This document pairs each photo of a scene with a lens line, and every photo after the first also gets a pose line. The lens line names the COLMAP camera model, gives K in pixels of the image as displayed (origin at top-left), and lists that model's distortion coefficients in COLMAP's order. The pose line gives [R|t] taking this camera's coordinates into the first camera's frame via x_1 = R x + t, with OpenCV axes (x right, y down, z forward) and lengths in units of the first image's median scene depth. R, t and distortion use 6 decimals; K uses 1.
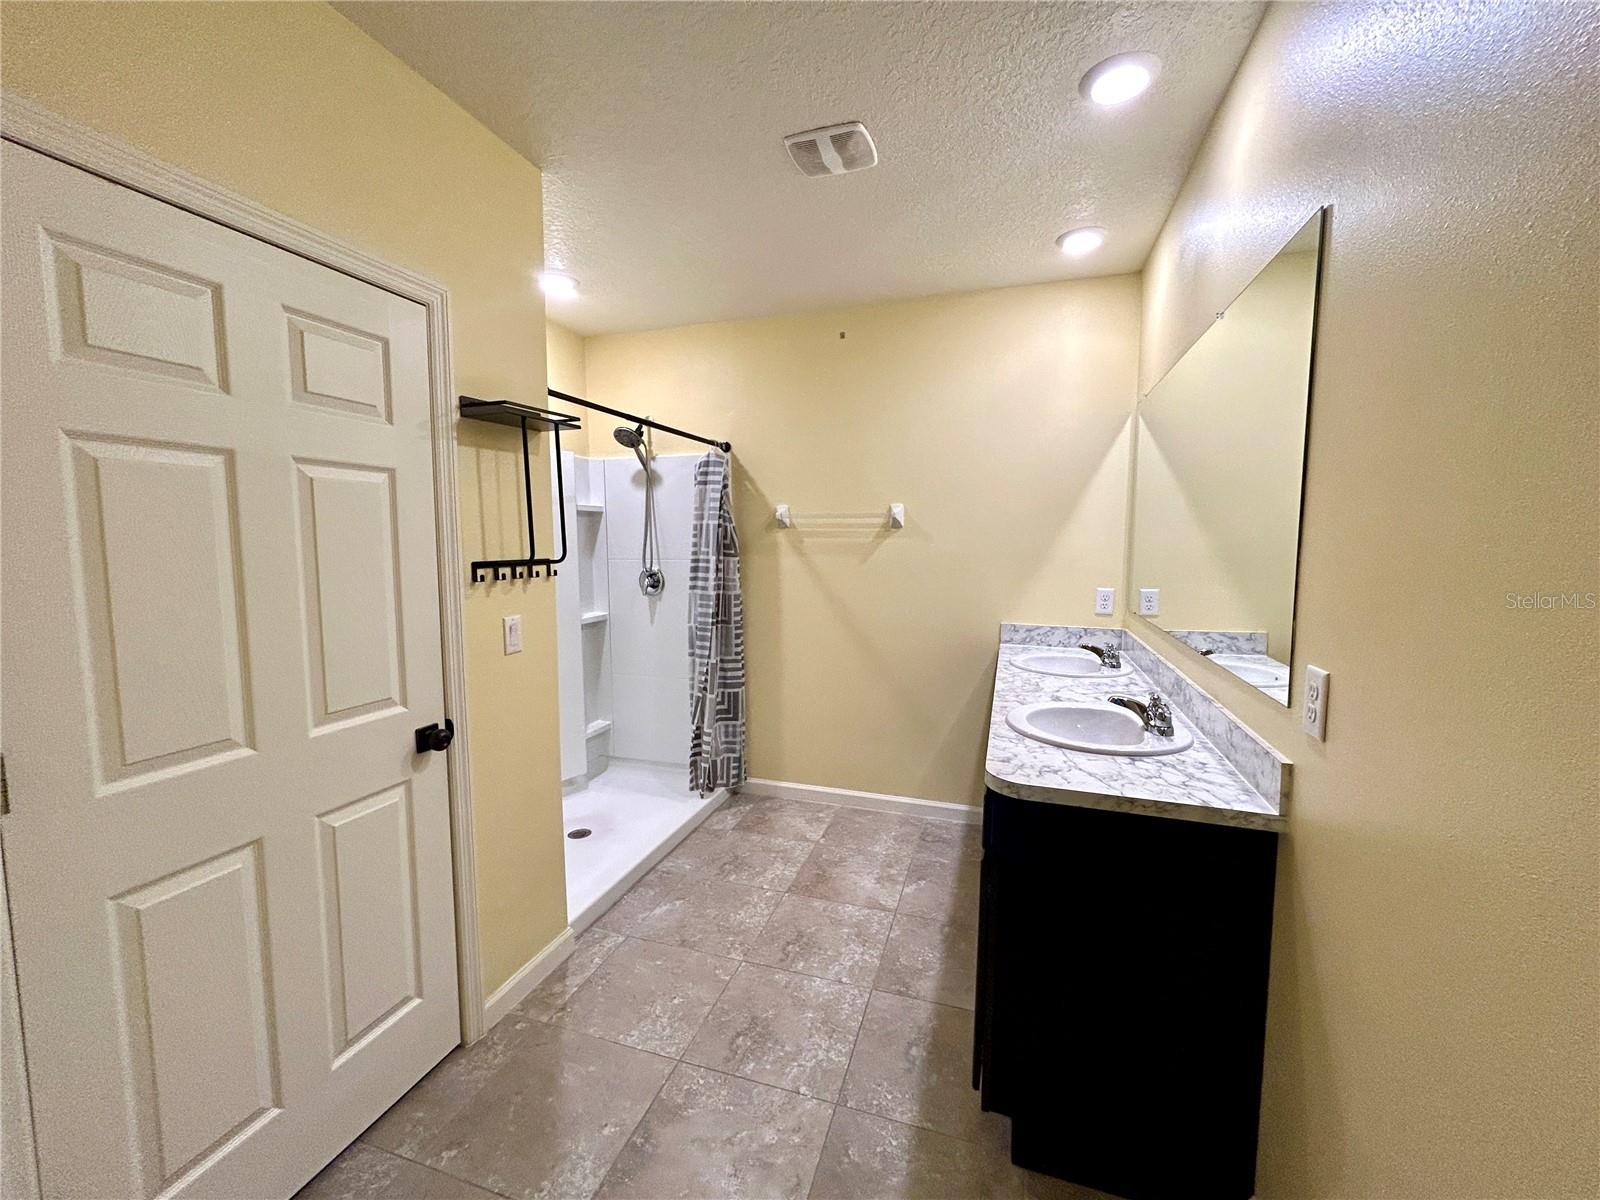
lens RADIAL K [[644.6, 0, 799.1], [0, 644.6, 597.7], [0, 0, 1]] dist [-0.000330, -0.000161]
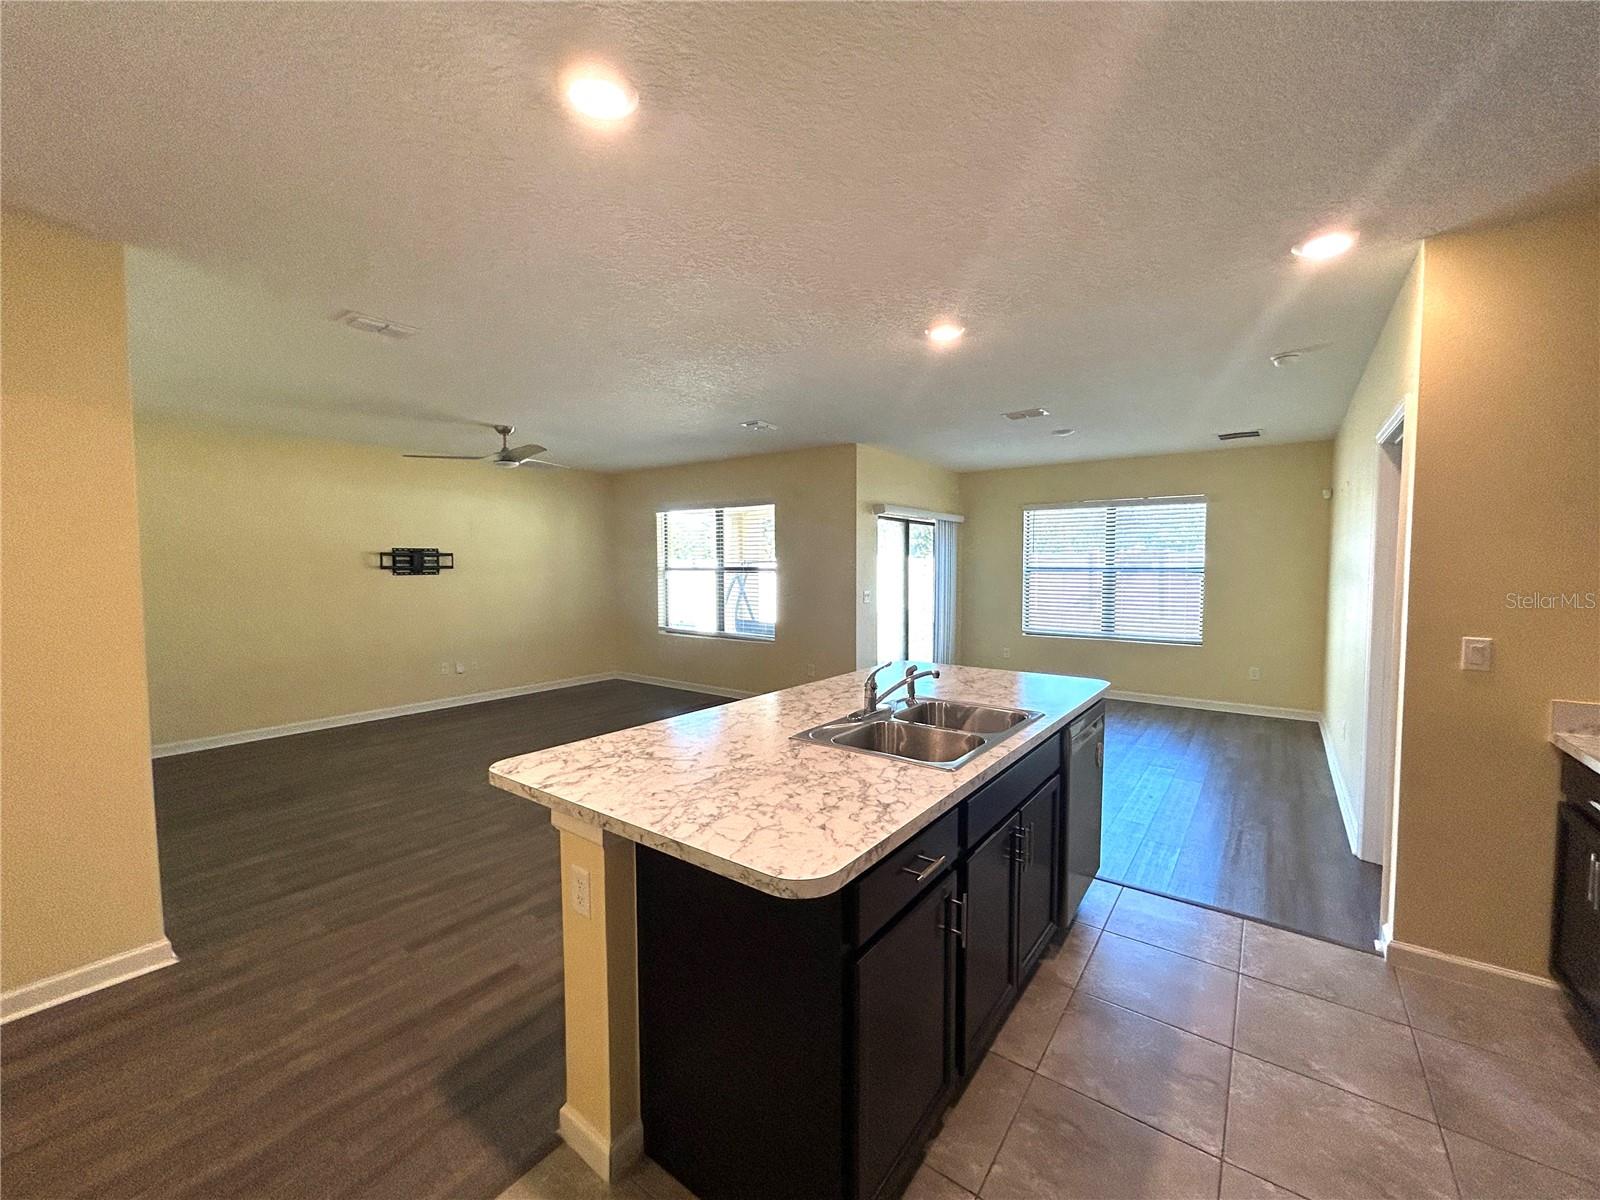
lens RADIAL K [[644.6, 0, 800.2], [0, 644.6, 595.4], [0, 0, 1]] dist [-0.000330, -0.000161]
pose [[-0.949500, -0.013251, 0.313488, 0.369321], [0.028821, 0.991201, 0.129190, -0.190245], [-0.312442, 0.131701, -0.940763, 2.005647]]
